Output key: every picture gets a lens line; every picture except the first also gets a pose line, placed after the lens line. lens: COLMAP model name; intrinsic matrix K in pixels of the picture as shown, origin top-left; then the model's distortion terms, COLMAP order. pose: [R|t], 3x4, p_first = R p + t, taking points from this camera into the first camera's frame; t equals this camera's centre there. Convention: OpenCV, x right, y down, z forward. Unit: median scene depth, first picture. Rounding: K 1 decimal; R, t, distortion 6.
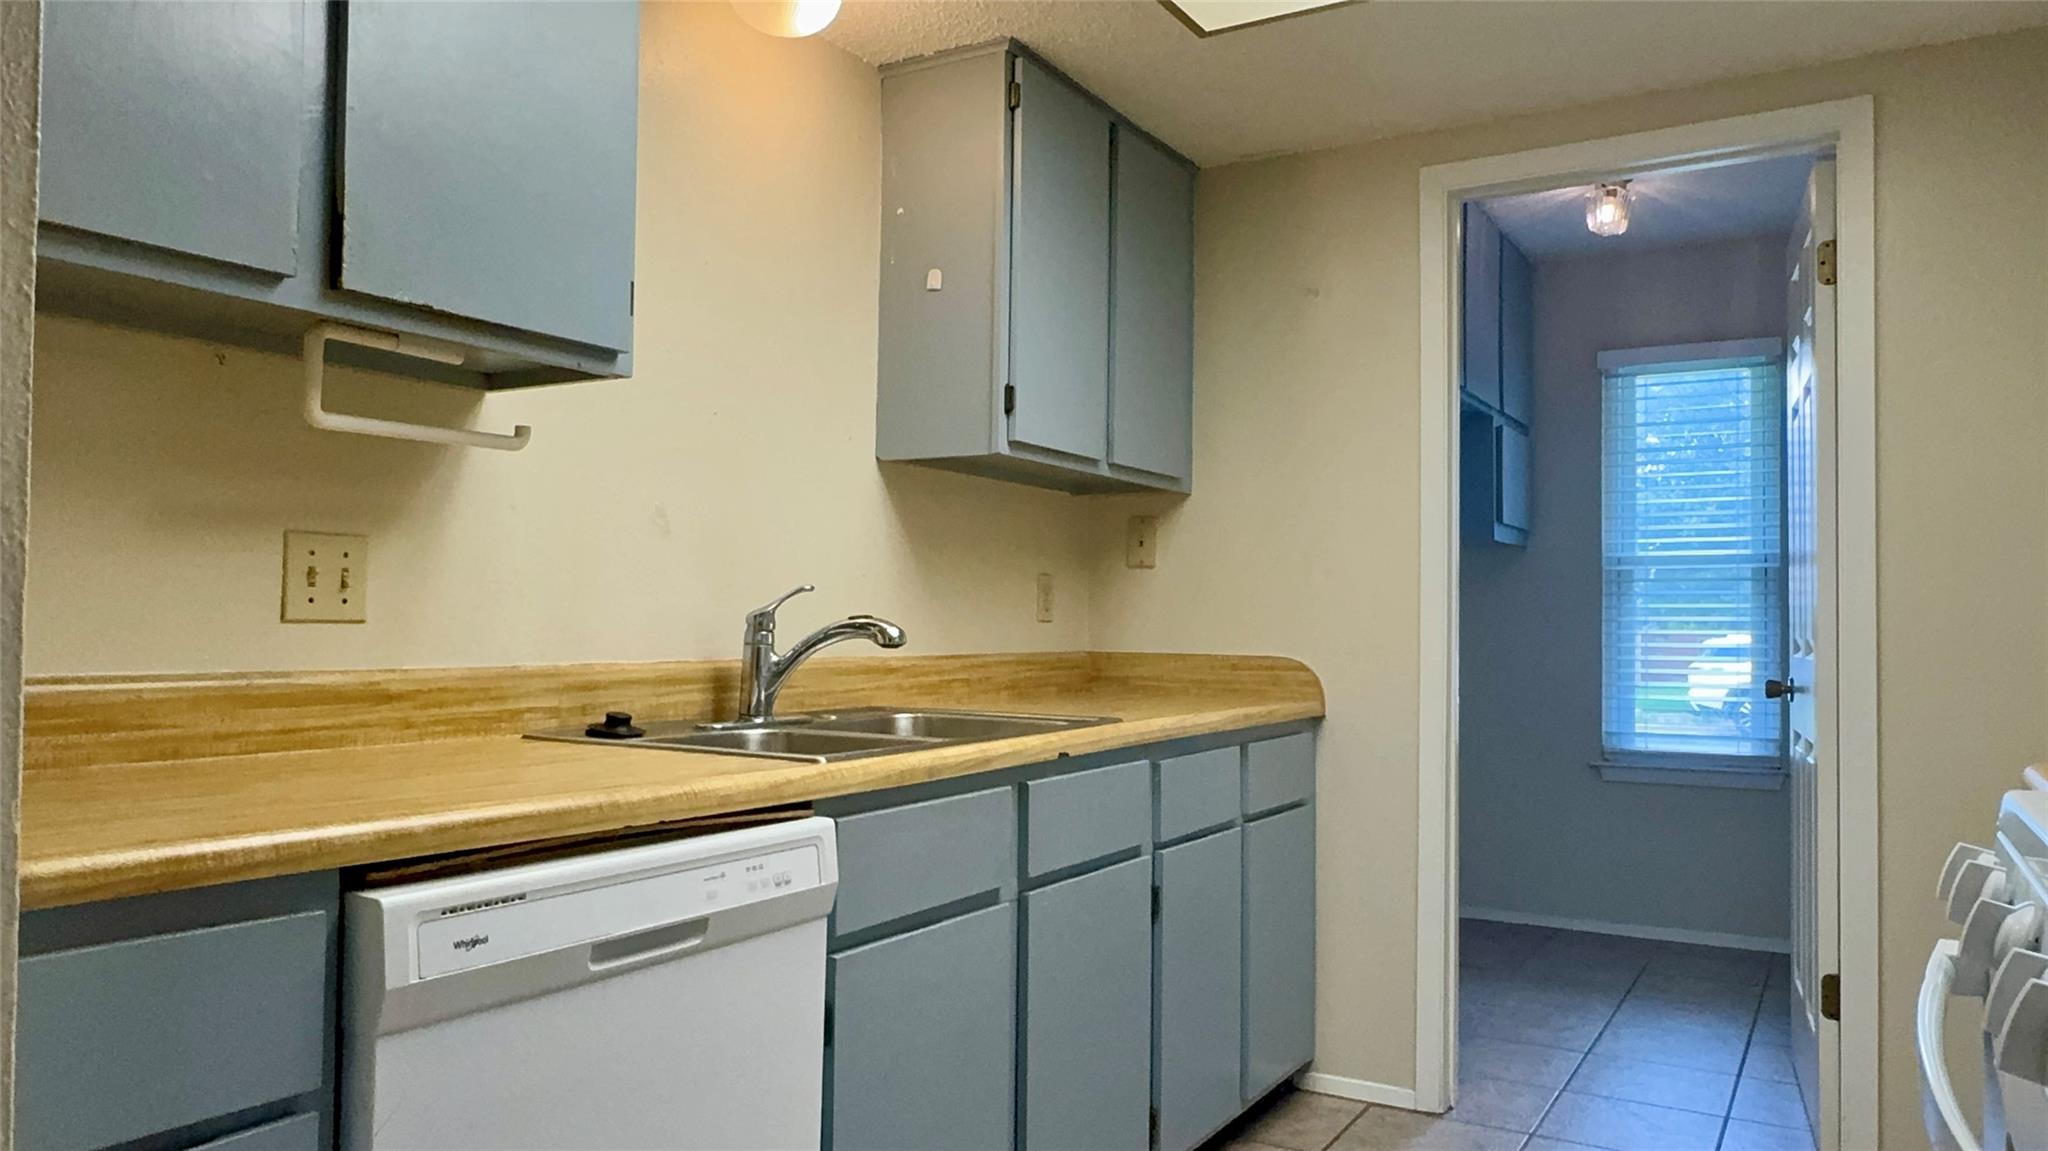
lens RADIAL K [[1409.7, 0, 1024.0], [0, 1409.7, 575.5], [0, 0, 1]] dist [-0.001302, -0.002819]
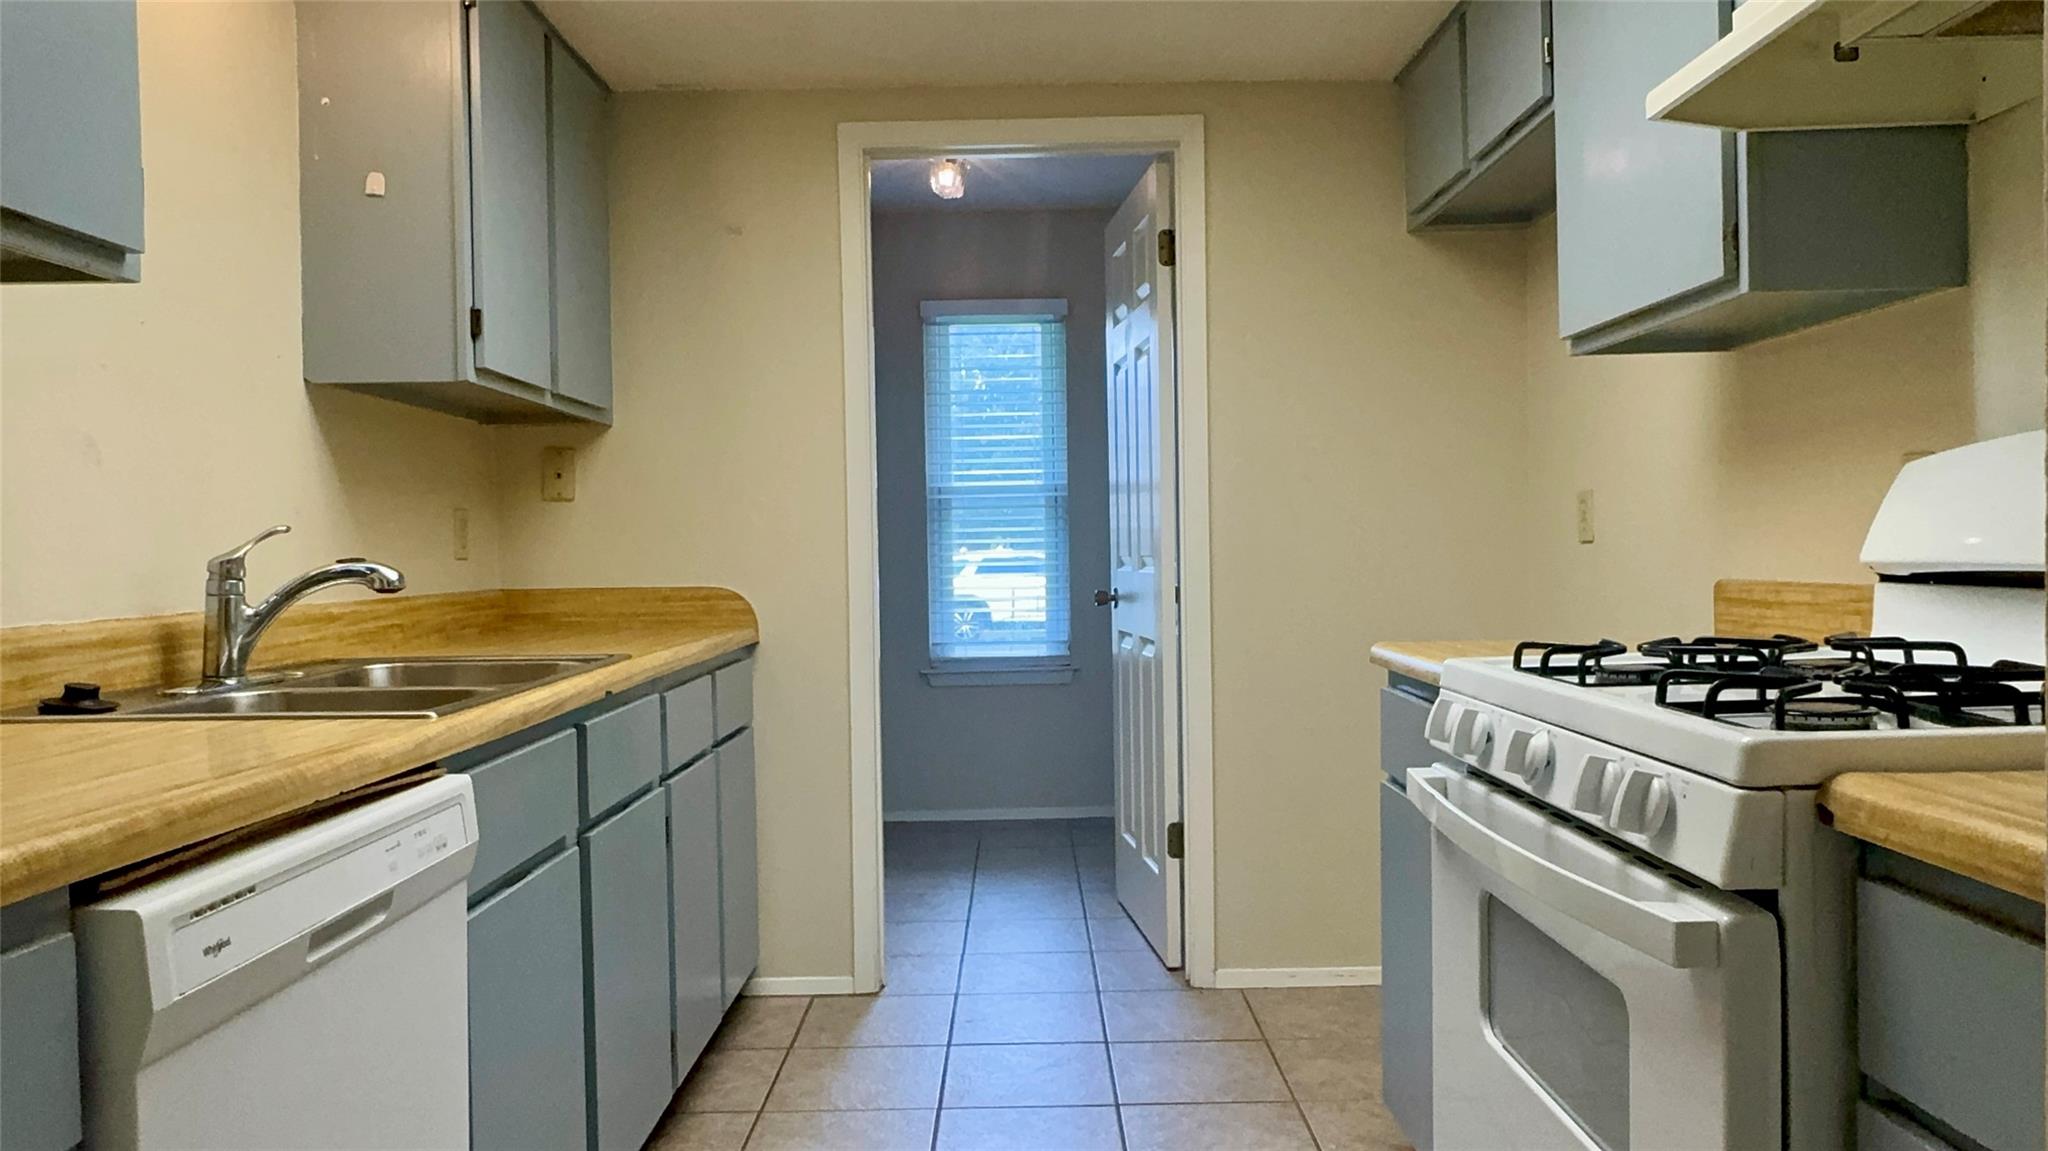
lens RADIAL K [[1409.7, 0, 1024.0], [0, 1409.7, 575.5], [0, 0, 1]] dist [-0.001302, -0.002819]
pose [[0.858167, -0.034016, 0.512242, -0.177386], [0.007455, 0.998523, 0.053819, -0.005156], [-0.513316, -0.042366, 0.857153, 0.003621]]
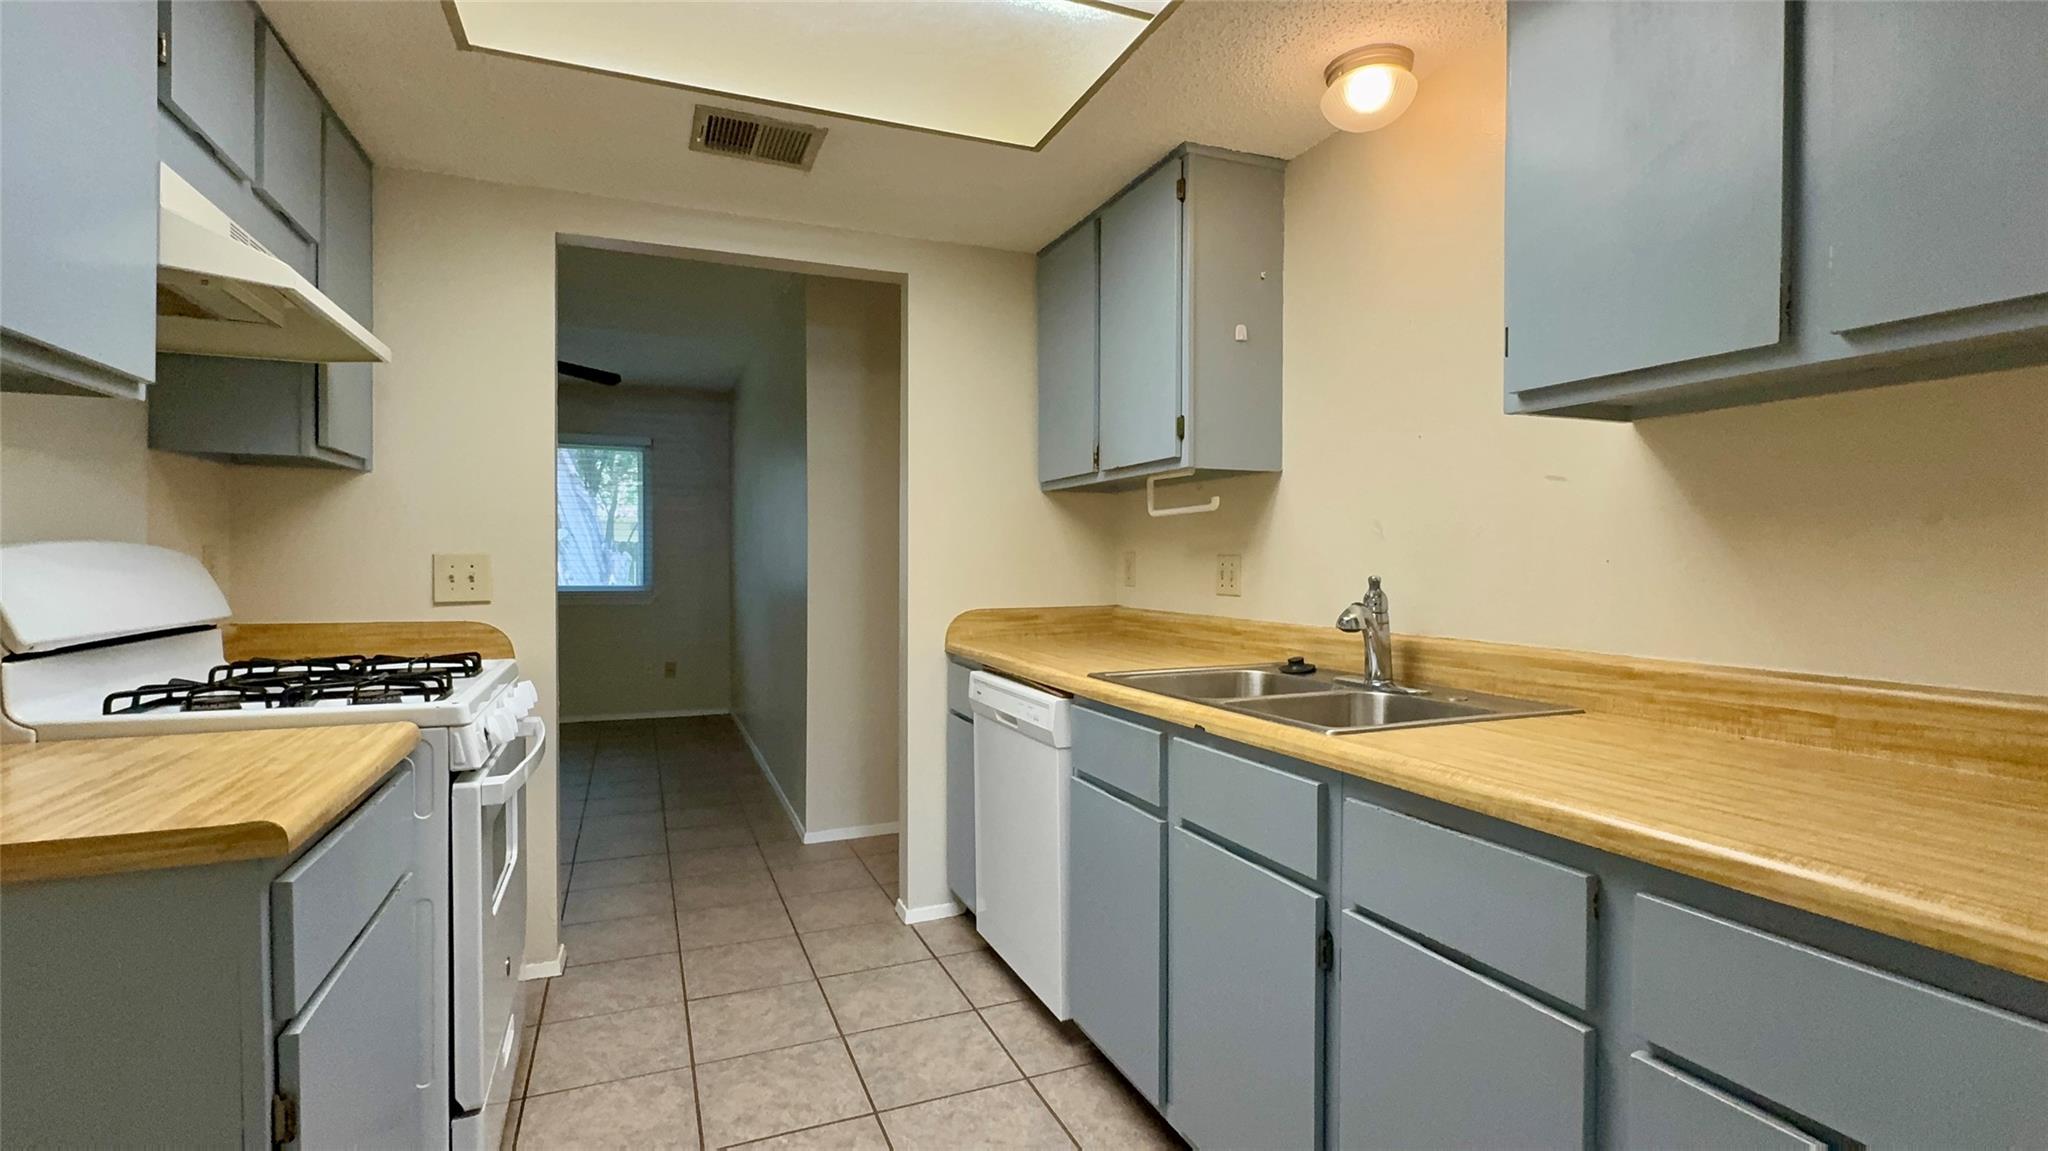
lens RADIAL K [[961.5, 0, 1024.0], [0, 961.5, 575.5], [0, 0, 1]] dist [-0.002348, -0.000427]
pose [[-0.601777, -0.039396, -0.797692, 0.578753], [-0.025370, 0.999222, -0.030210, 0.035342], [0.798261, 0.002058, -0.602308, 1.061856]]
